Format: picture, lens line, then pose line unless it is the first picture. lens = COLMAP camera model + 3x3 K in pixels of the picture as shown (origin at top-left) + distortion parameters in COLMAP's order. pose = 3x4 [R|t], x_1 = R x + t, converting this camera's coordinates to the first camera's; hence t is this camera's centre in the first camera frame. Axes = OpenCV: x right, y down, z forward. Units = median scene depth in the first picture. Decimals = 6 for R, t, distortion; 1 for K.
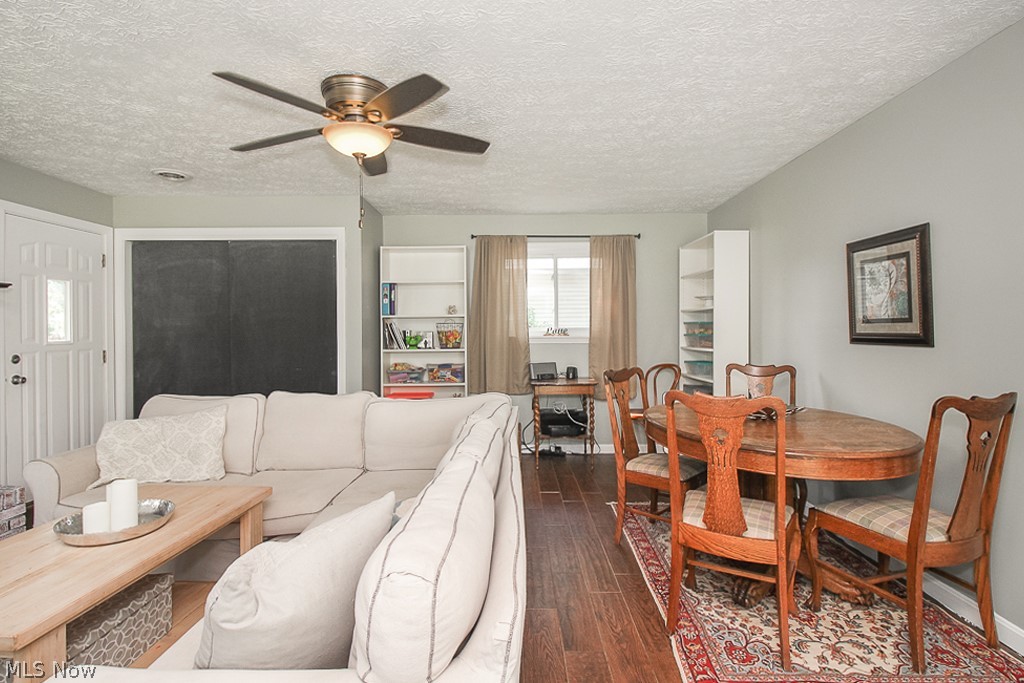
lens RADIAL K [[478.7, 0, 502.3], [0, 478.7, 329.6], [0, 0, 1]] dist [0.005458, -0.008672]
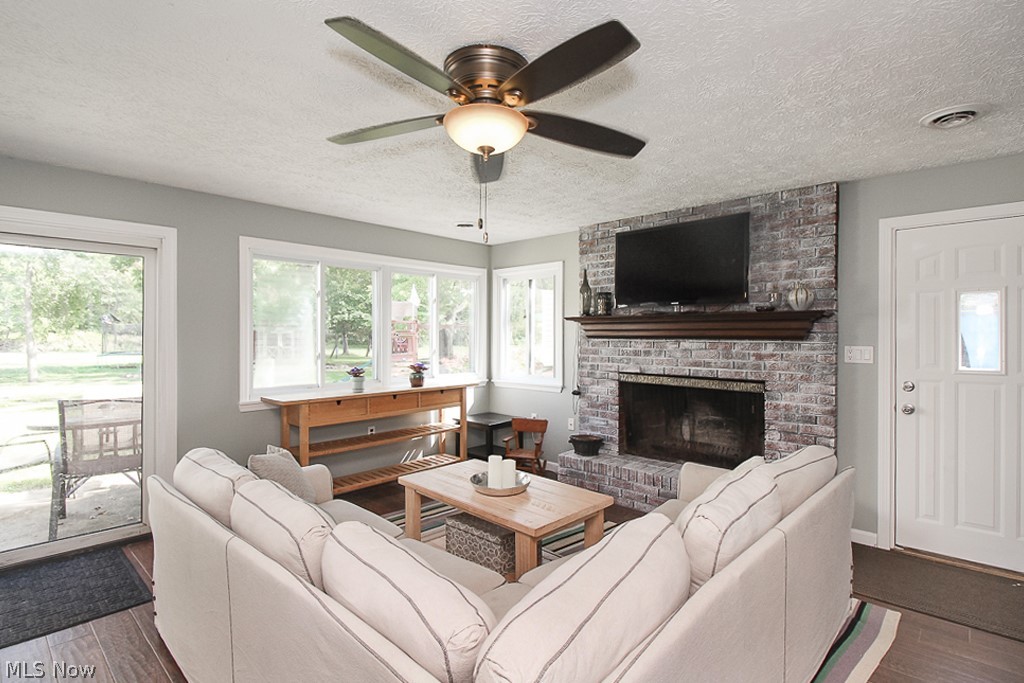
lens RADIAL K [[478.7, 0, 519.5], [0, 478.7, 339.1], [0, 0, 1]] dist [0.005458, -0.008672]
pose [[-0.638825, 0.004008, -0.769341, 0.130479], [-0.002015, 0.999974, 0.006883, -0.026193], [0.769349, 0.005947, -0.638801, 0.790481]]
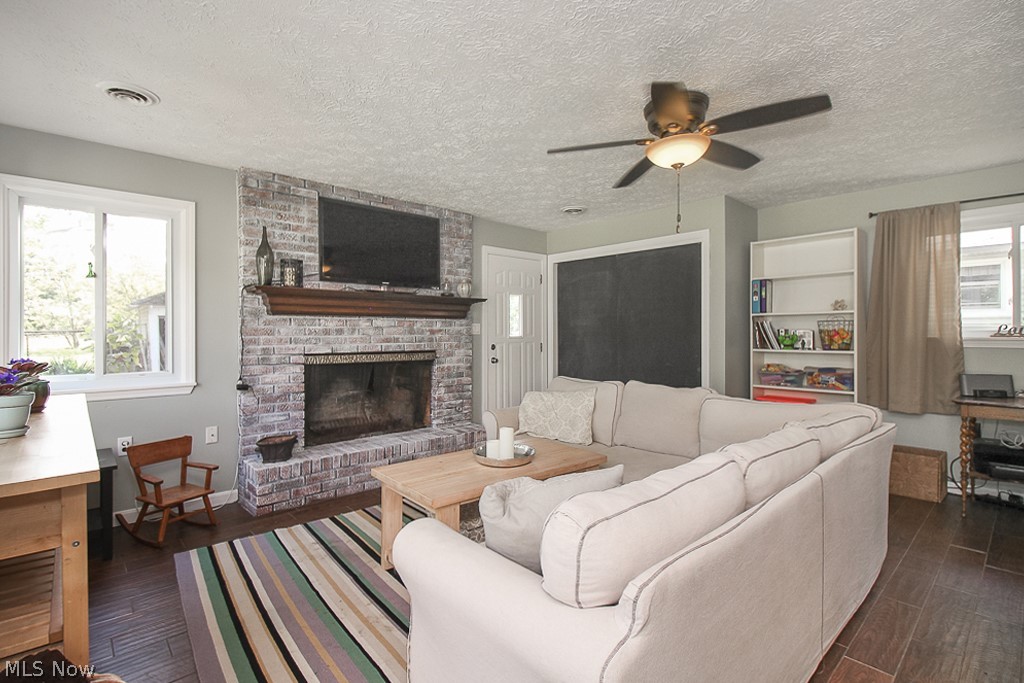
lens RADIAL K [[463.8, 0, 519.2], [0, 463.8, 332.6], [0, 0, 1]] dist [0.001087, -0.003359]
pose [[0.692585, 0.006820, -0.721304, 0.106663], [-0.001569, 0.999967, 0.007949, 0.002131], [0.721334, -0.004374, 0.692573, 0.009619]]
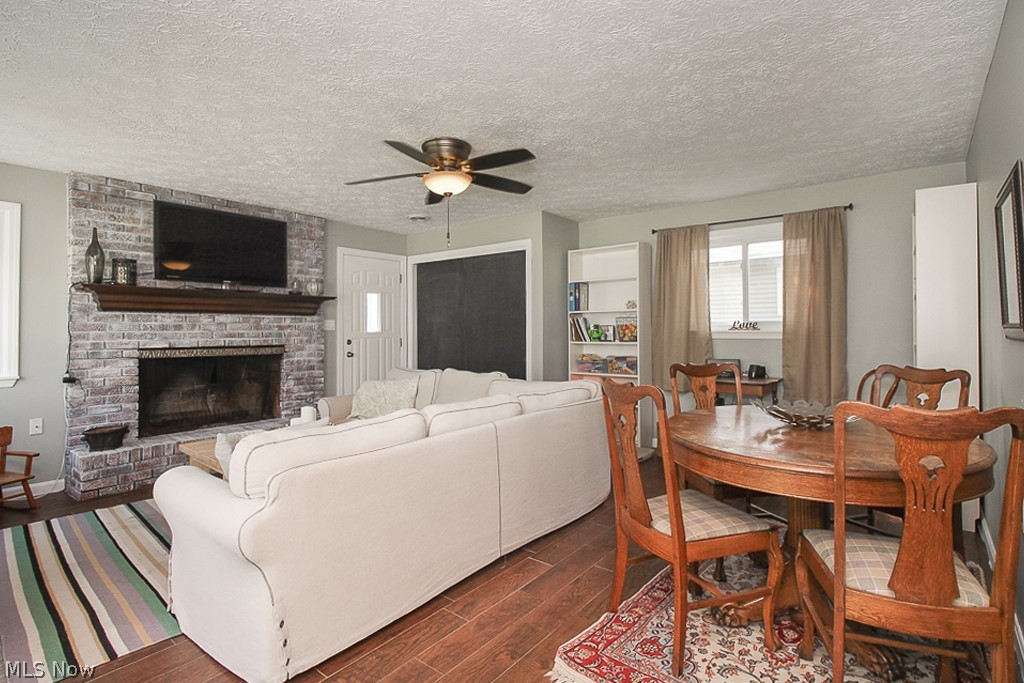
lens RADIAL K [[478.7, 0, 515.2], [0, 478.7, 322.0], [0, 0, 1]] dist [0.005458, -0.008672]
pose [[0.797128, -0.006266, -0.603778, 0.353325], [0.000508, 0.999953, -0.009707, 0.007139], [0.603811, 0.007431, 0.797093, 0.016626]]
